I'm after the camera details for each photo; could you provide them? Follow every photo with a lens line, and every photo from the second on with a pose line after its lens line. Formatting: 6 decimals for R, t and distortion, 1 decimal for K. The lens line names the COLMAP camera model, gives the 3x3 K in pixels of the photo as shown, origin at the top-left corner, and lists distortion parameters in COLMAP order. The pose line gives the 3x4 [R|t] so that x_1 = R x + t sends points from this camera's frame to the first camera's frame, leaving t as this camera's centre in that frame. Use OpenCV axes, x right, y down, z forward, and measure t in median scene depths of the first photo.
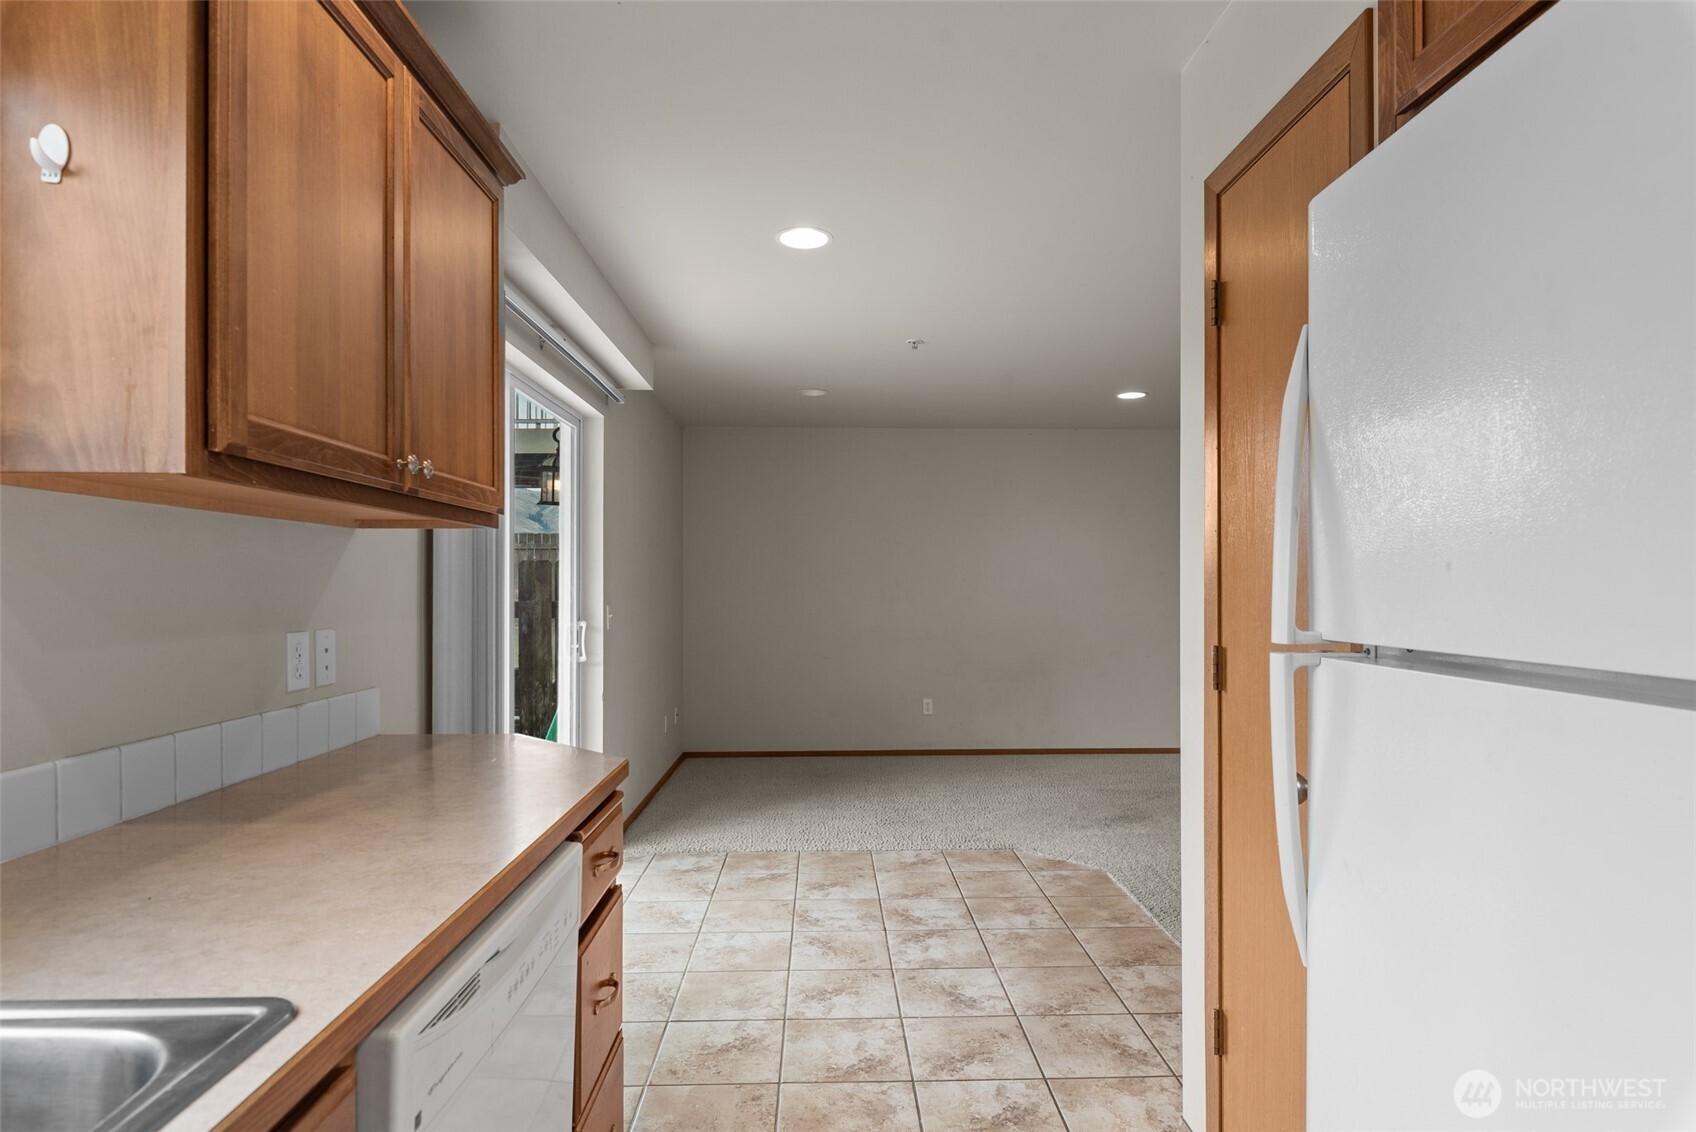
lens RADIAL K [[901.5, 0, 842.1], [0, 901.5, 583.6], [0, 0, 1]] dist [-0.001158, -0.000890]
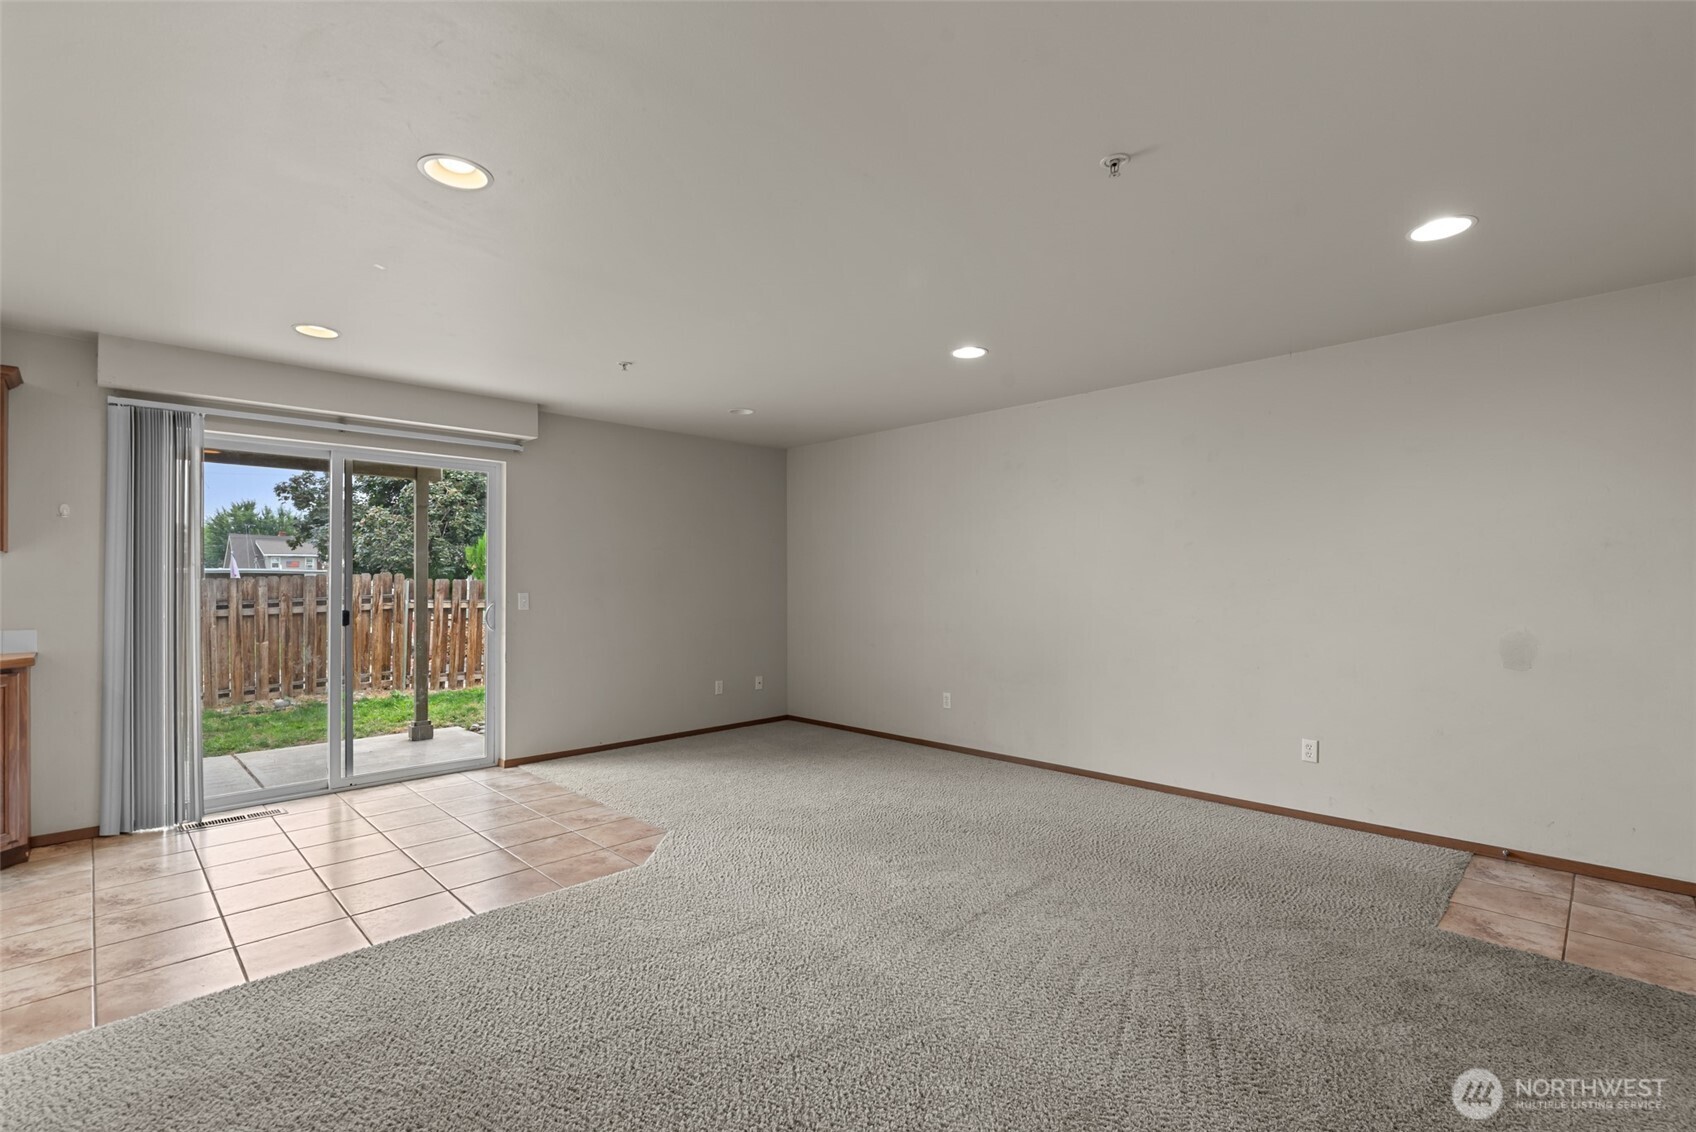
lens RADIAL K [[753.5, 0, 843.9], [0, 753.5, 565.4], [0, 0, 1]] dist [0.003399, -0.000441]
pose [[0.690988, -0.014573, -0.722719, 1.854328], [0.004032, 0.999859, -0.016306, 0.004269], [0.722855, 0.008353, 0.690949, 1.046825]]
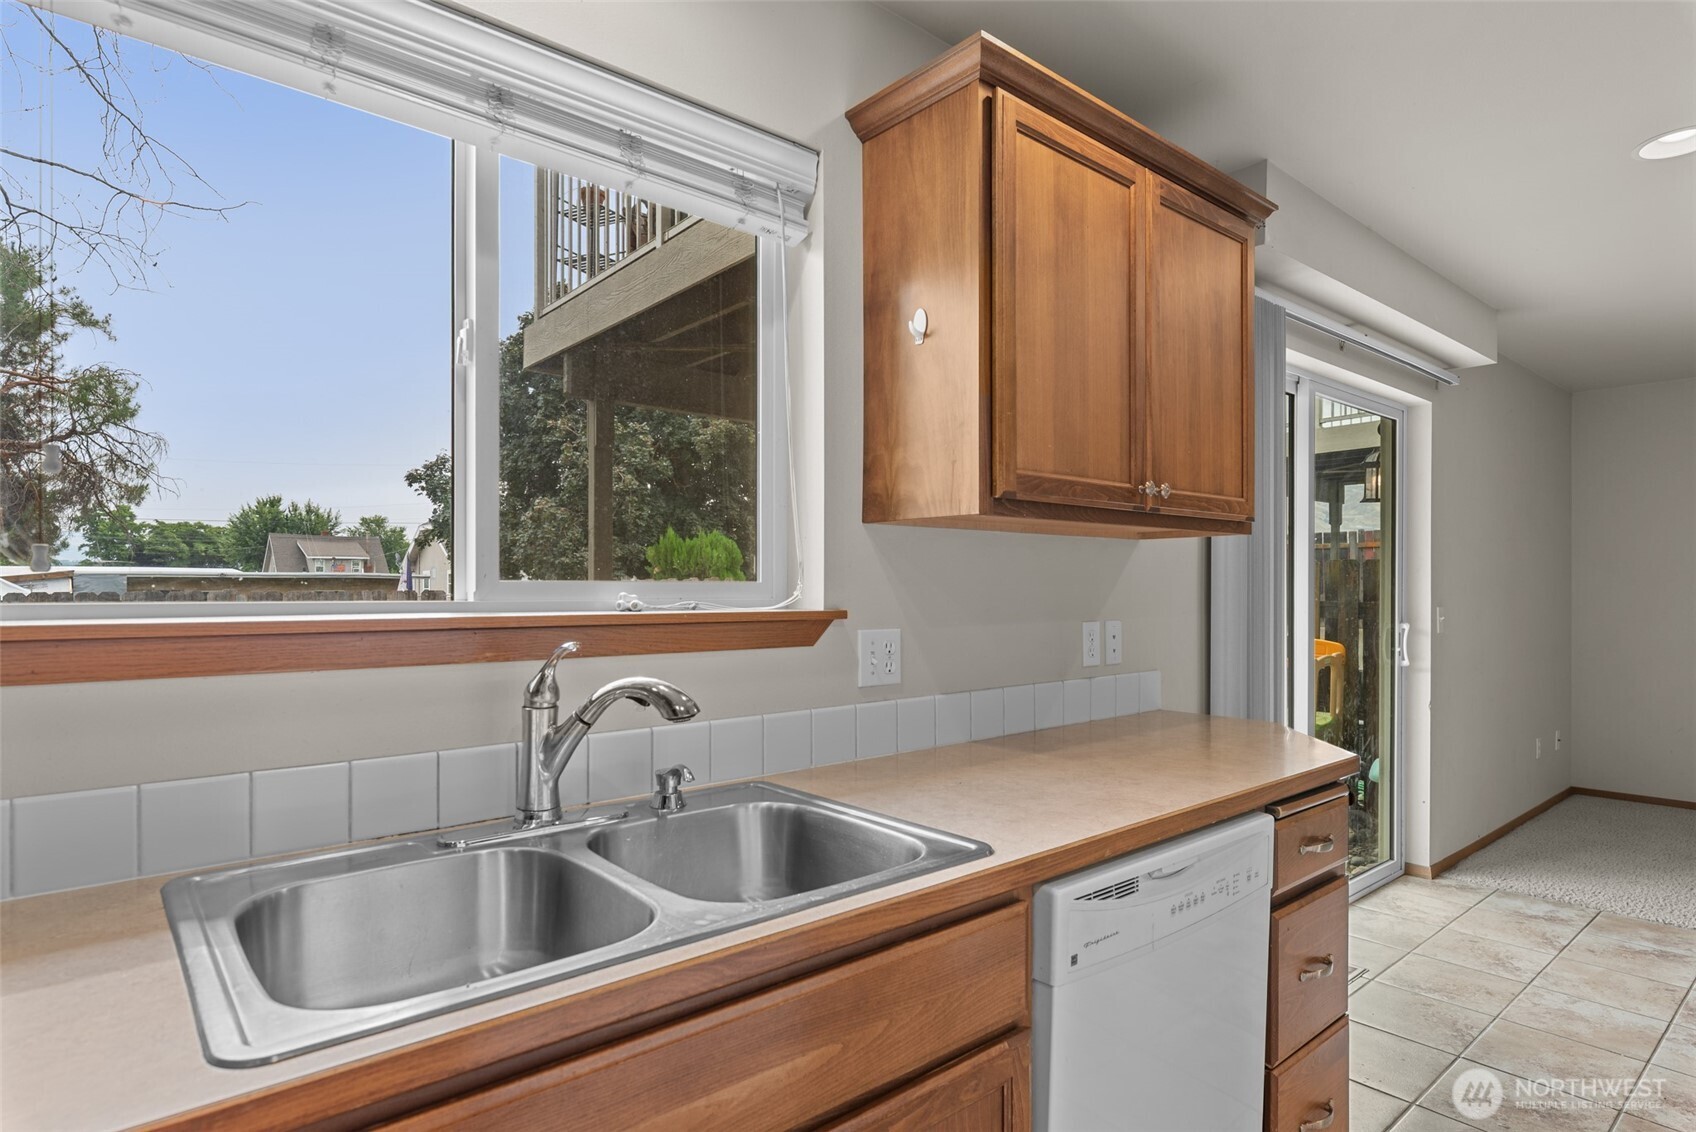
lens RADIAL K [[901.5, 0, 875.1], [0, 901.5, 587.8], [0, 0, 1]] dist [-0.001158, -0.000890]
pose [[0.637897, 0.001018, -0.770121, 0.157375], [0.002881, 0.999989, 0.003708, -0.000724], [0.770116, -0.004585, 0.637887, -0.057075]]
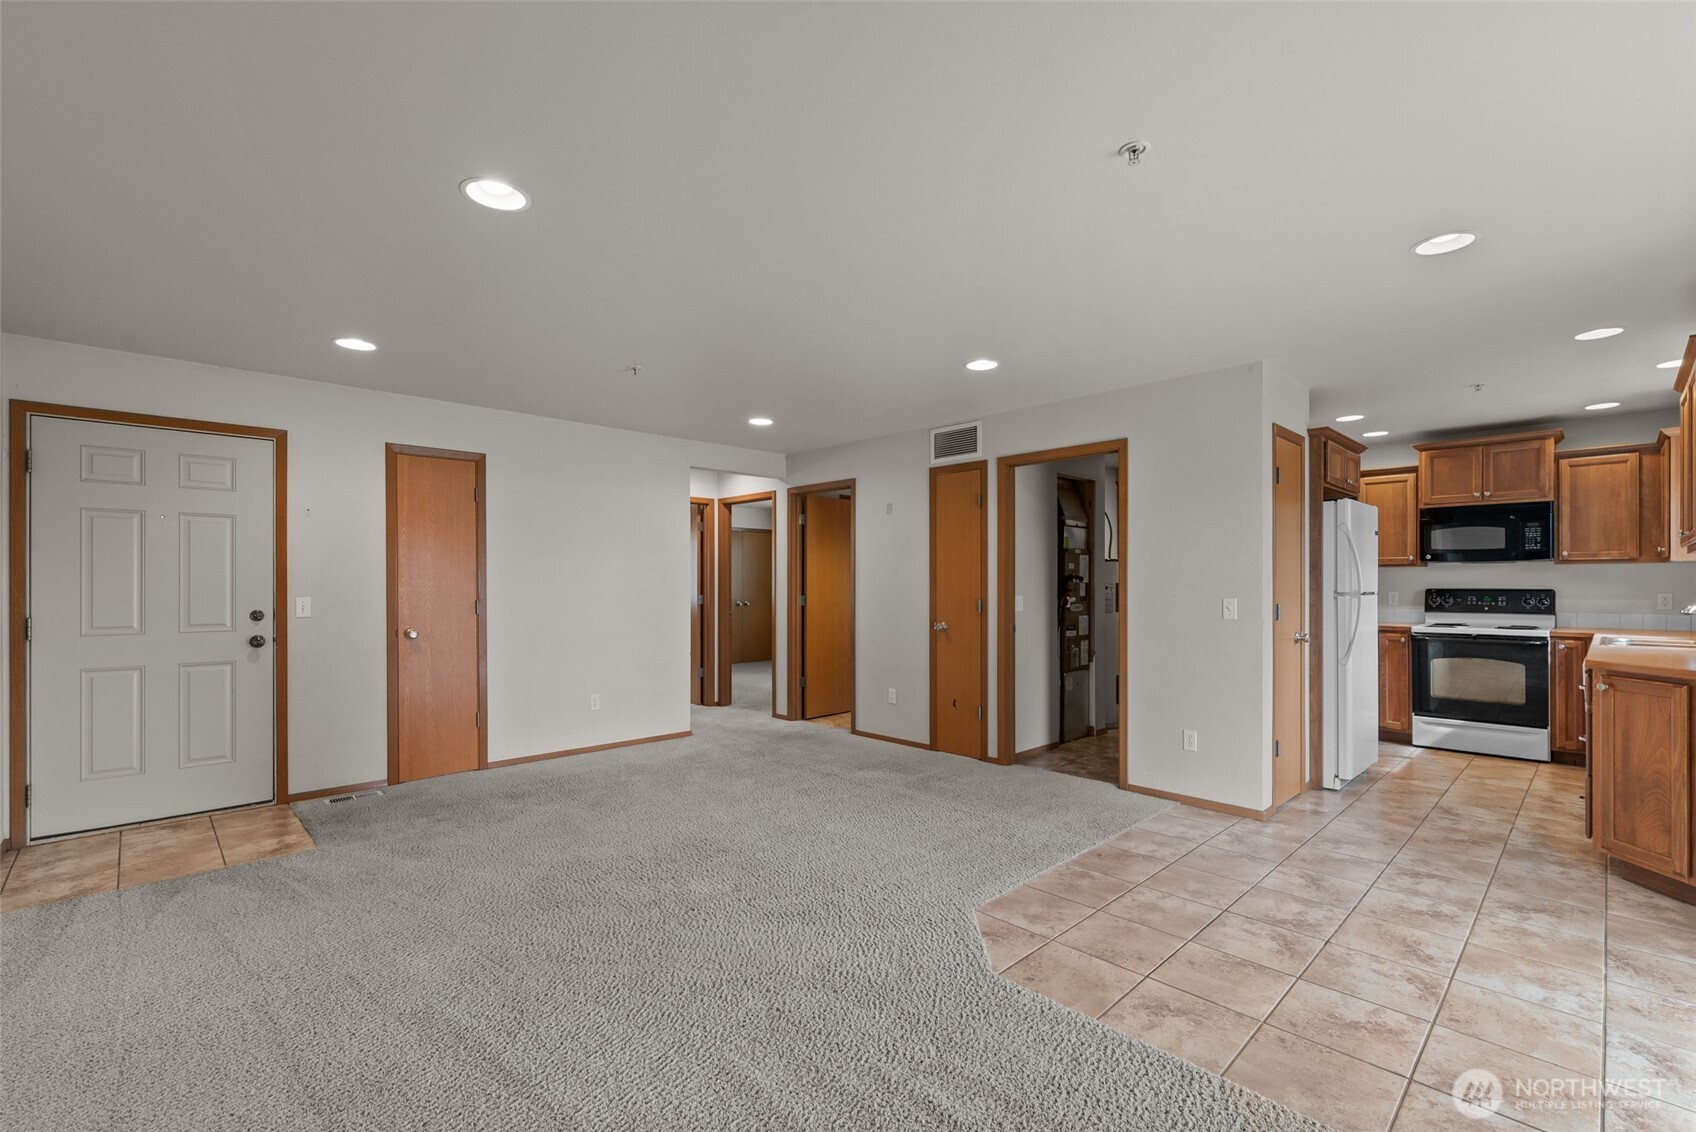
lens RADIAL K [[746.1, 0, 850.0], [0, 746.1, 586.5], [0, 0, 1]] dist [-0.000403, -0.000763]
pose [[-0.683369, -0.000974, 0.730072, -0.267141], [-0.001509, 0.999999, -0.000078, 0.016188], [-0.730071, -0.001155, -0.683370, 2.802064]]
